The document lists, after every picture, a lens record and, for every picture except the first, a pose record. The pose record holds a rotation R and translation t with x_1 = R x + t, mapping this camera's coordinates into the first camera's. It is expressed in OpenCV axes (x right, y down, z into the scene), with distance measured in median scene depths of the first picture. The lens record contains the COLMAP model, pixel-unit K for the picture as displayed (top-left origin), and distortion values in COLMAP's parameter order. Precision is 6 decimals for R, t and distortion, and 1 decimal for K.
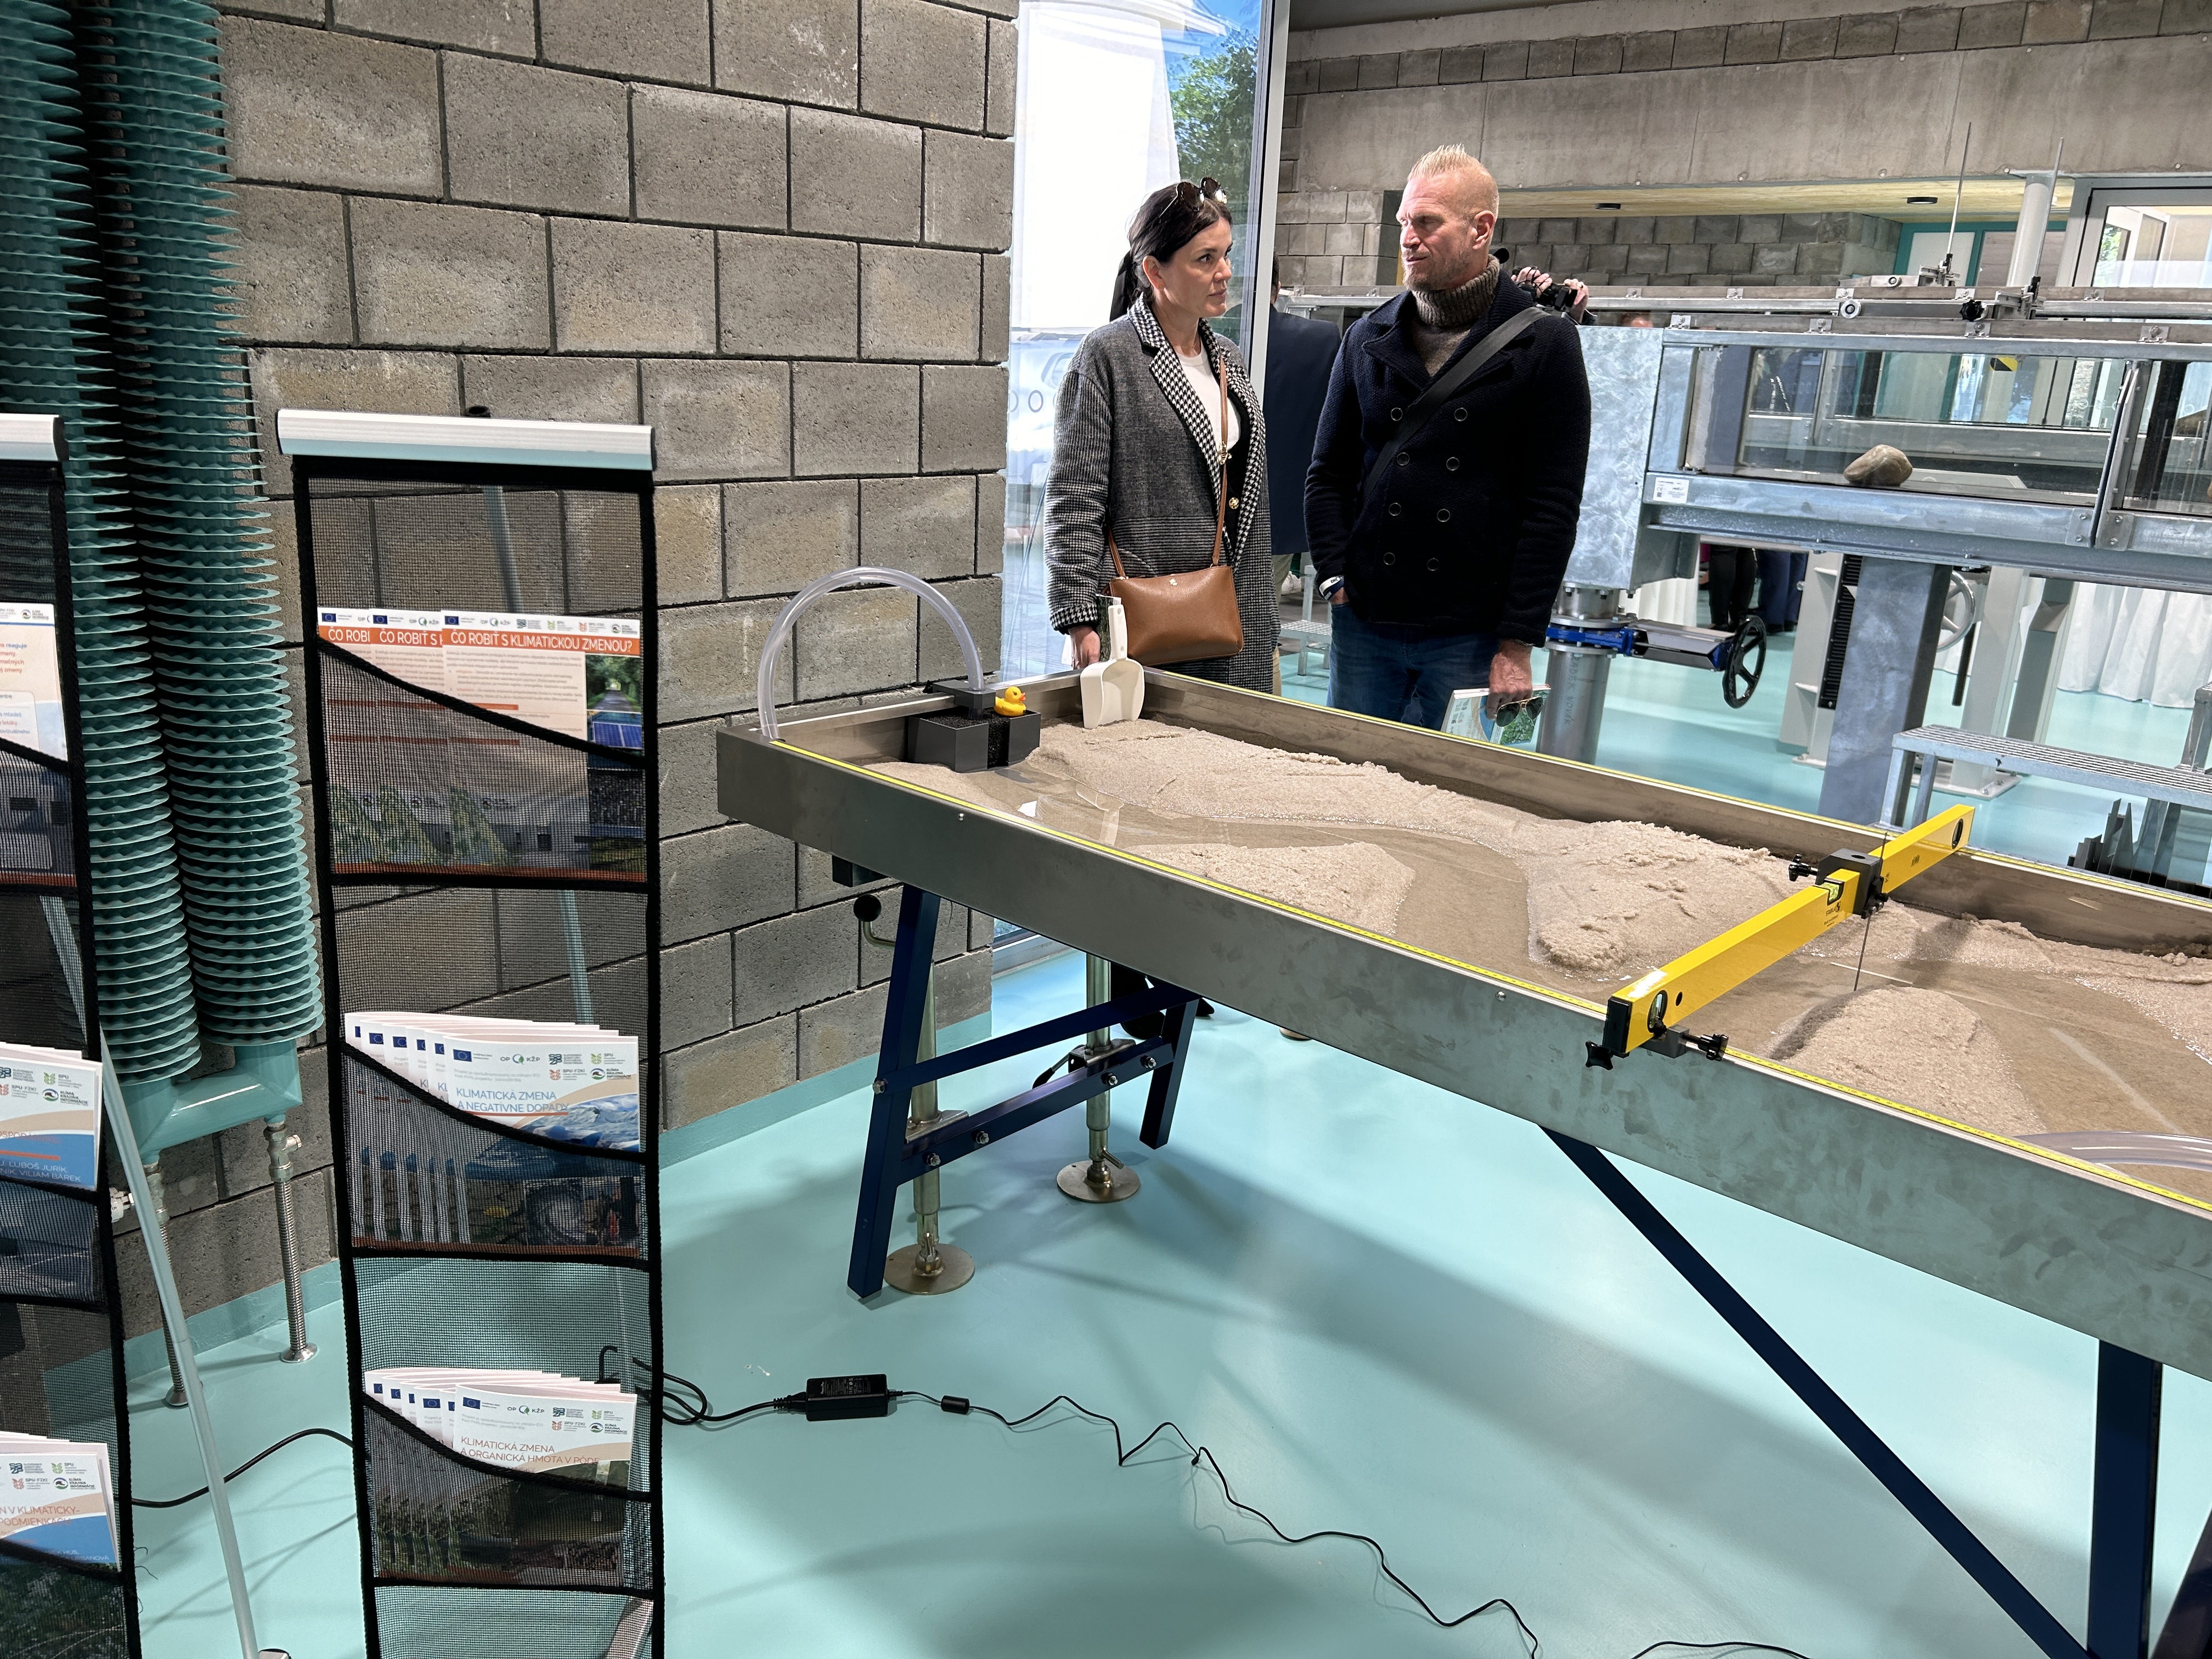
lens RADIAL K [[1652.6, 0, 1099.2], [0, 1652.6, 823.9], [0, 0, 1]] dist [0.002401, -0.001916]
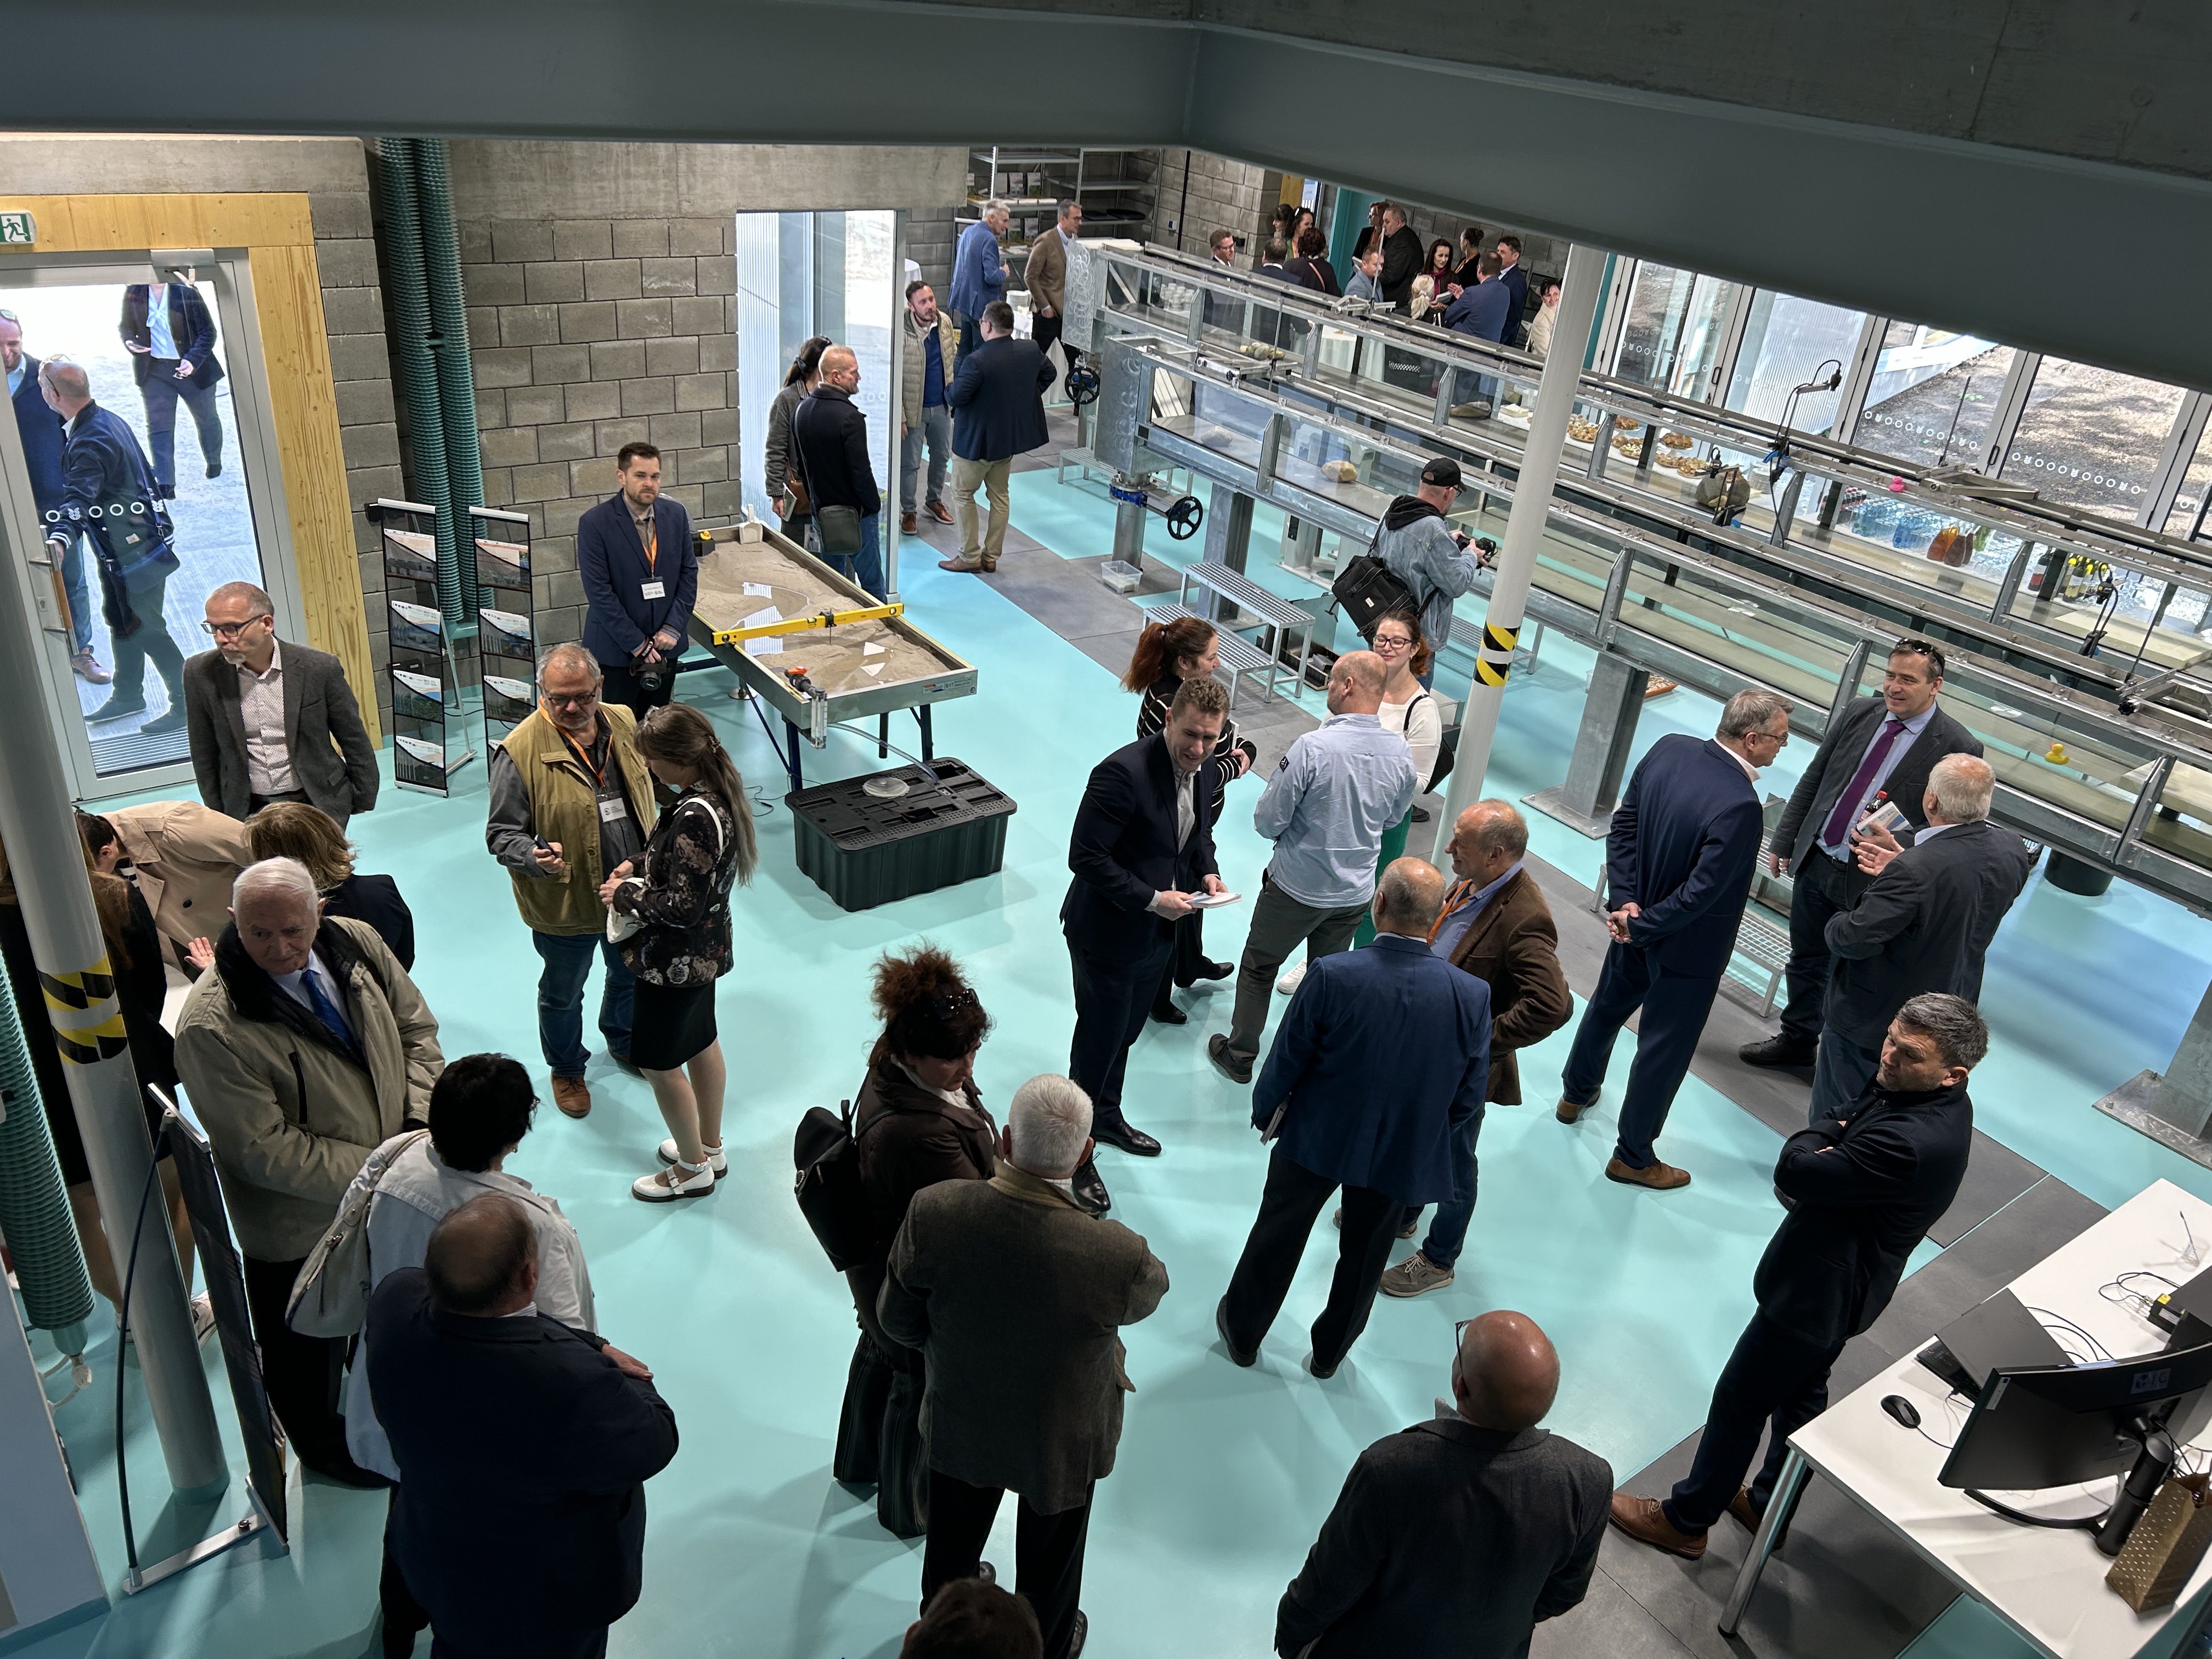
lens RADIAL K [[1652.6, 0, 1109.6], [0, 1652.6, 832.3], [0, 0, 1]] dist [0.002401, -0.001916]
pose [[0.980878, 0.133934, -0.141207, 1.374595], [-0.102945, 0.972786, 0.207583, -0.288890], [0.165166, -0.189077, 0.967972, -2.292565]]
